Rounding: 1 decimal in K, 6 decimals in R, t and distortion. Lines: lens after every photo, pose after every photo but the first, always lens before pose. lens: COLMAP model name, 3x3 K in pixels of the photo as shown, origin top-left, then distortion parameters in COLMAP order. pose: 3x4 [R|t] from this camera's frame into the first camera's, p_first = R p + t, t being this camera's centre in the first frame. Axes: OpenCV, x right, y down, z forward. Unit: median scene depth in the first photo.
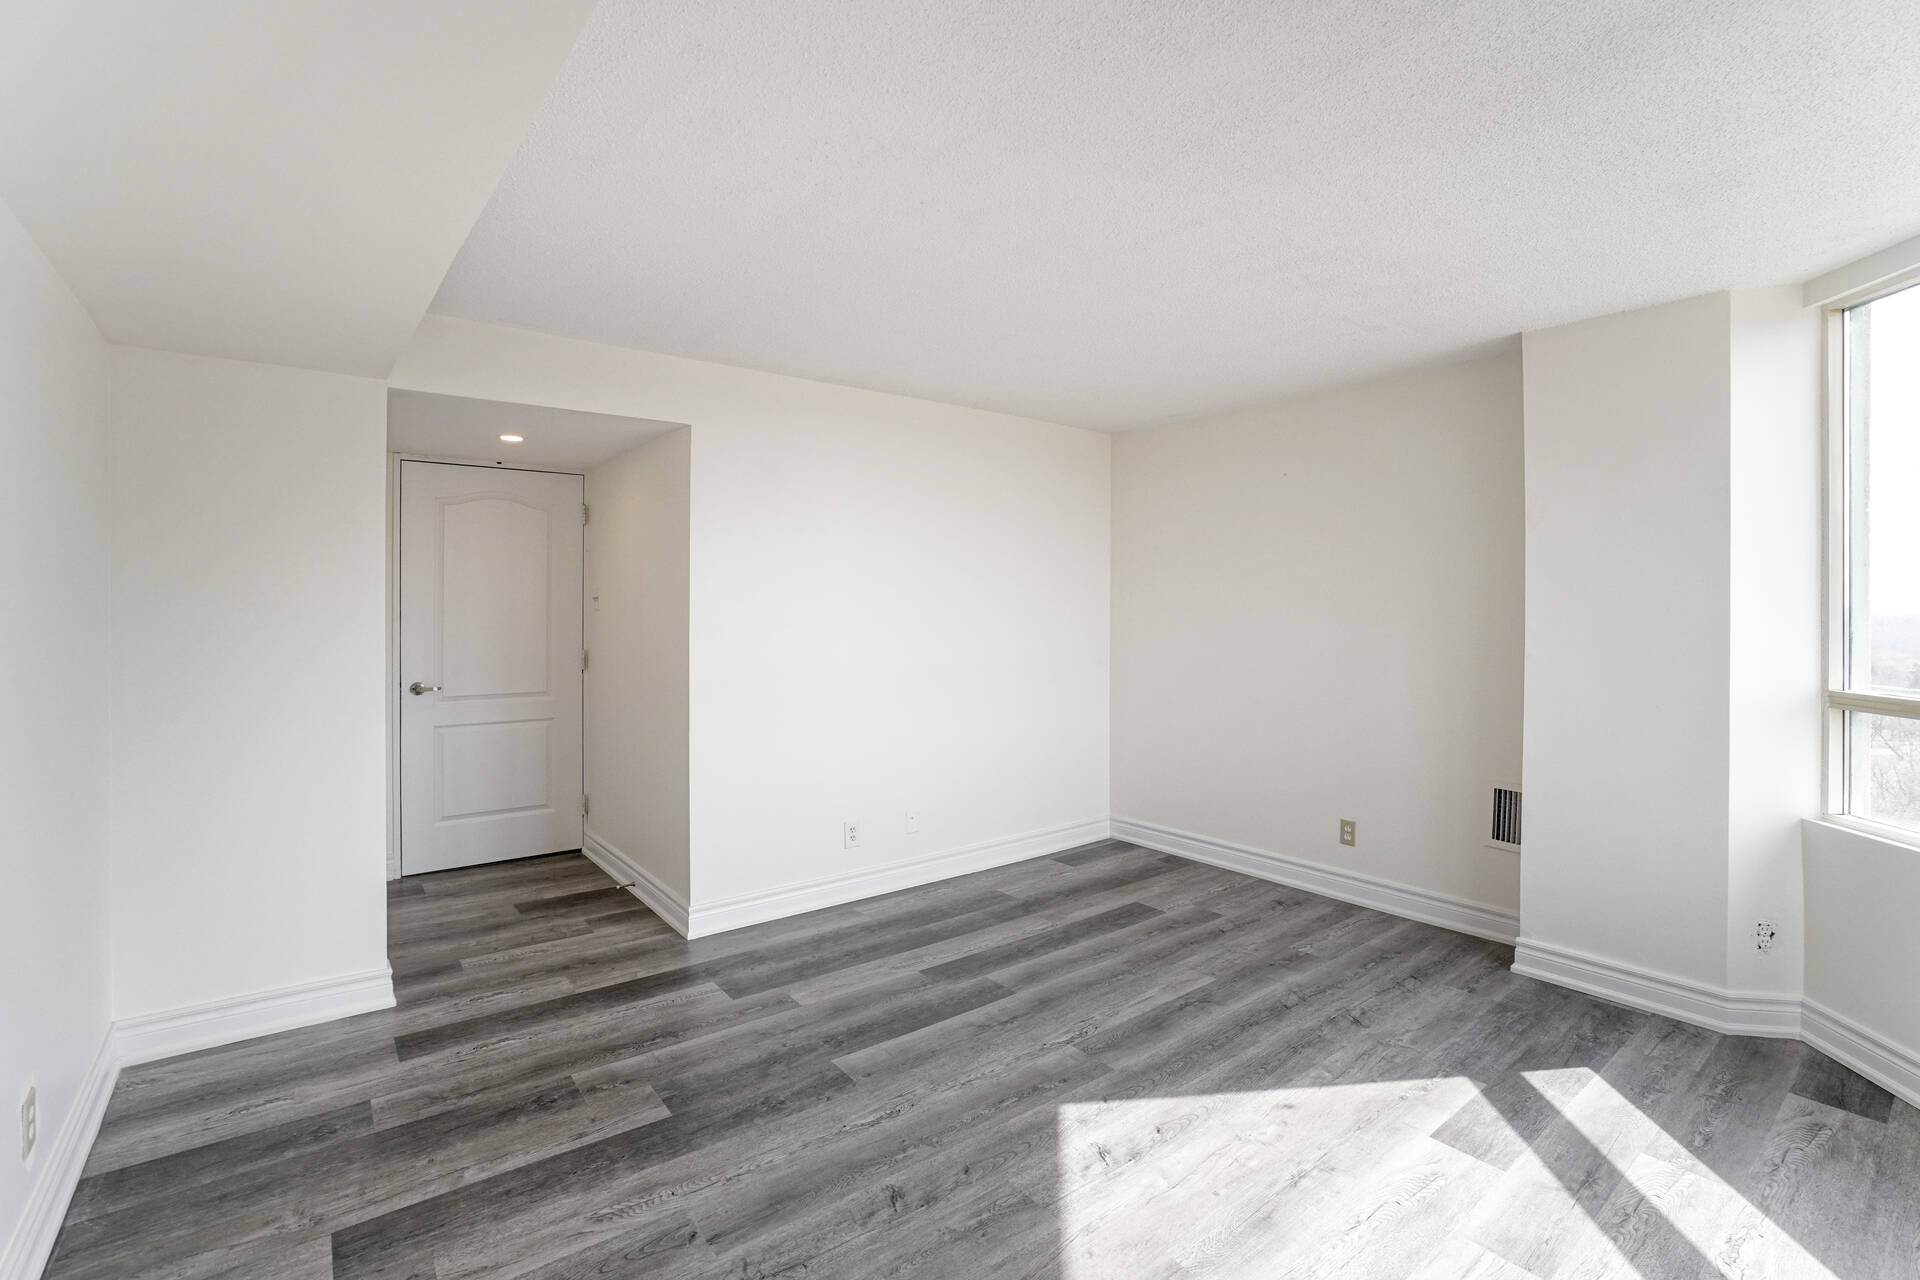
lens RADIAL K [[863.5, 0, 954.3], [0, 863.5, 627.6], [0, 0, 1]] dist [-0.048934, 0.012716]
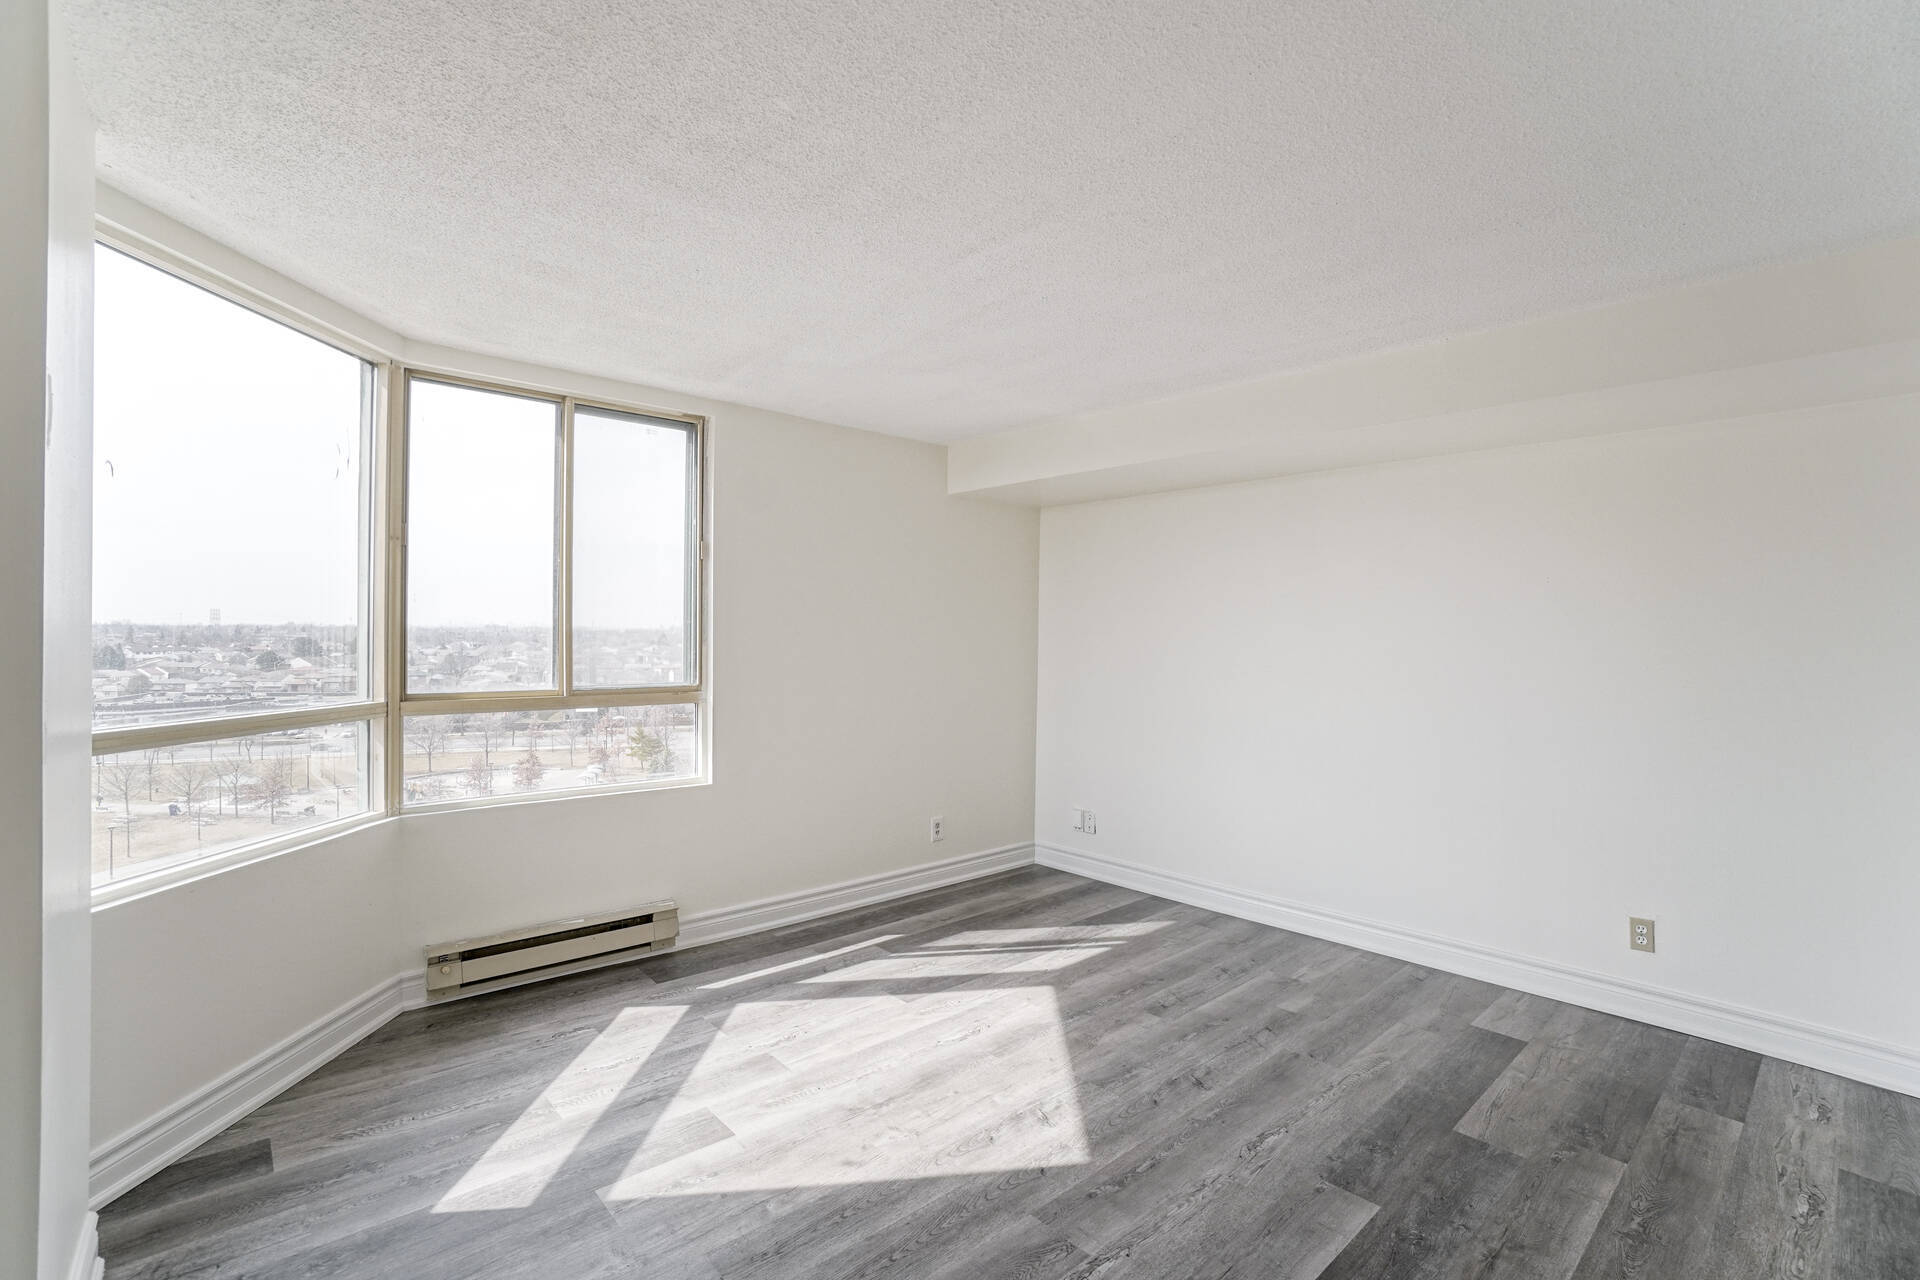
lens RADIAL K [[863.5, 0, 961.7], [0, 863.5, 644.8], [0, 0, 1]] dist [-0.048934, 0.012716]
pose [[-0.996469, -0.014295, -0.082730, 0.342664], [-0.017220, 0.999248, 0.034748, -0.042439], [0.082171, 0.036050, -0.995966, 1.853363]]
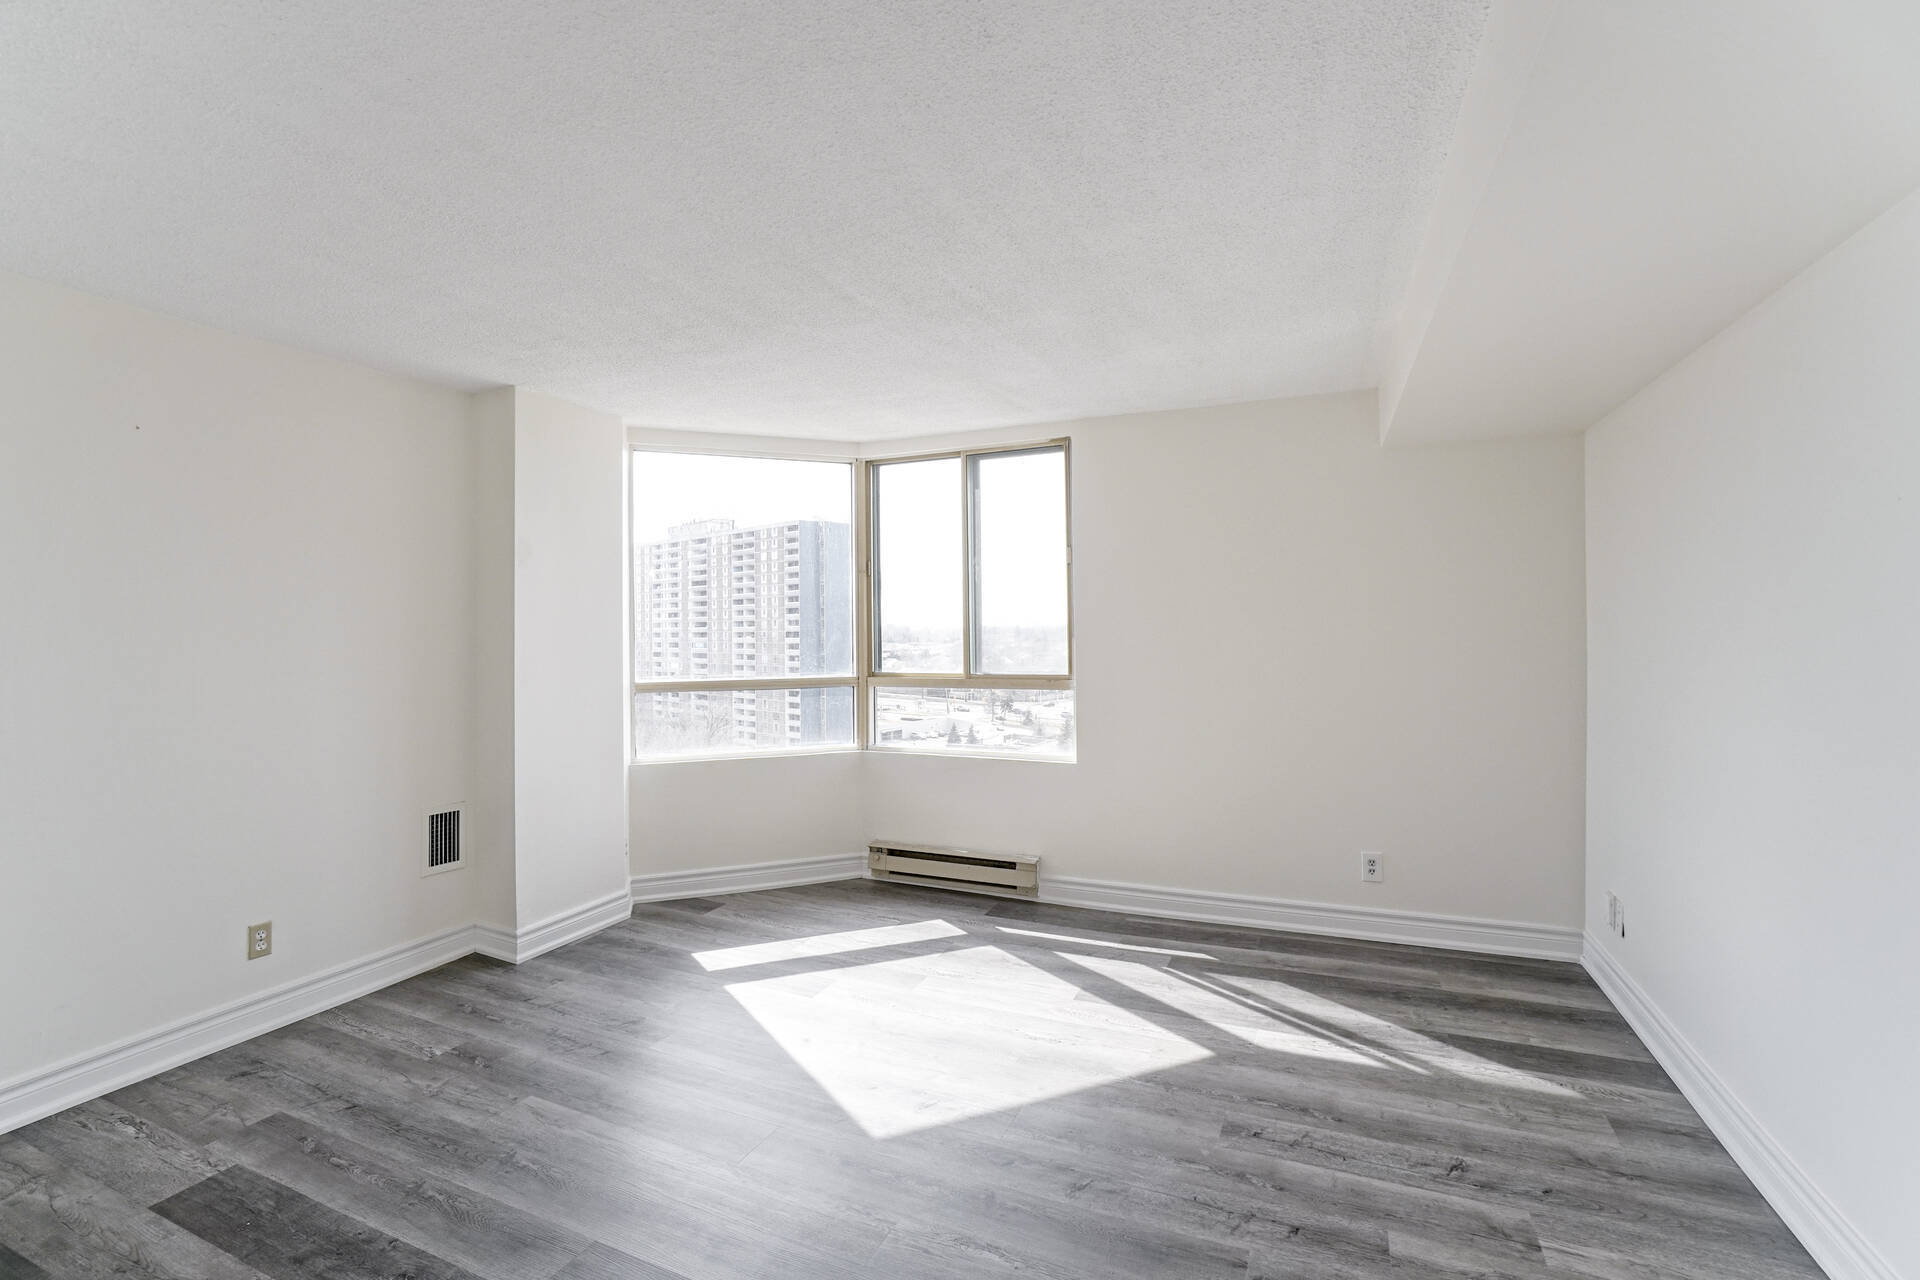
lens RADIAL K [[863.5, 0, 946.5], [0, 863.5, 636.0], [0, 0, 1]] dist [-0.048934, 0.012716]
pose [[-0.474812, -0.005202, 0.880072, -0.747759], [0.030983, 0.999264, 0.022623, -0.034455], [-0.879542, 0.038009, -0.474302, 1.321599]]
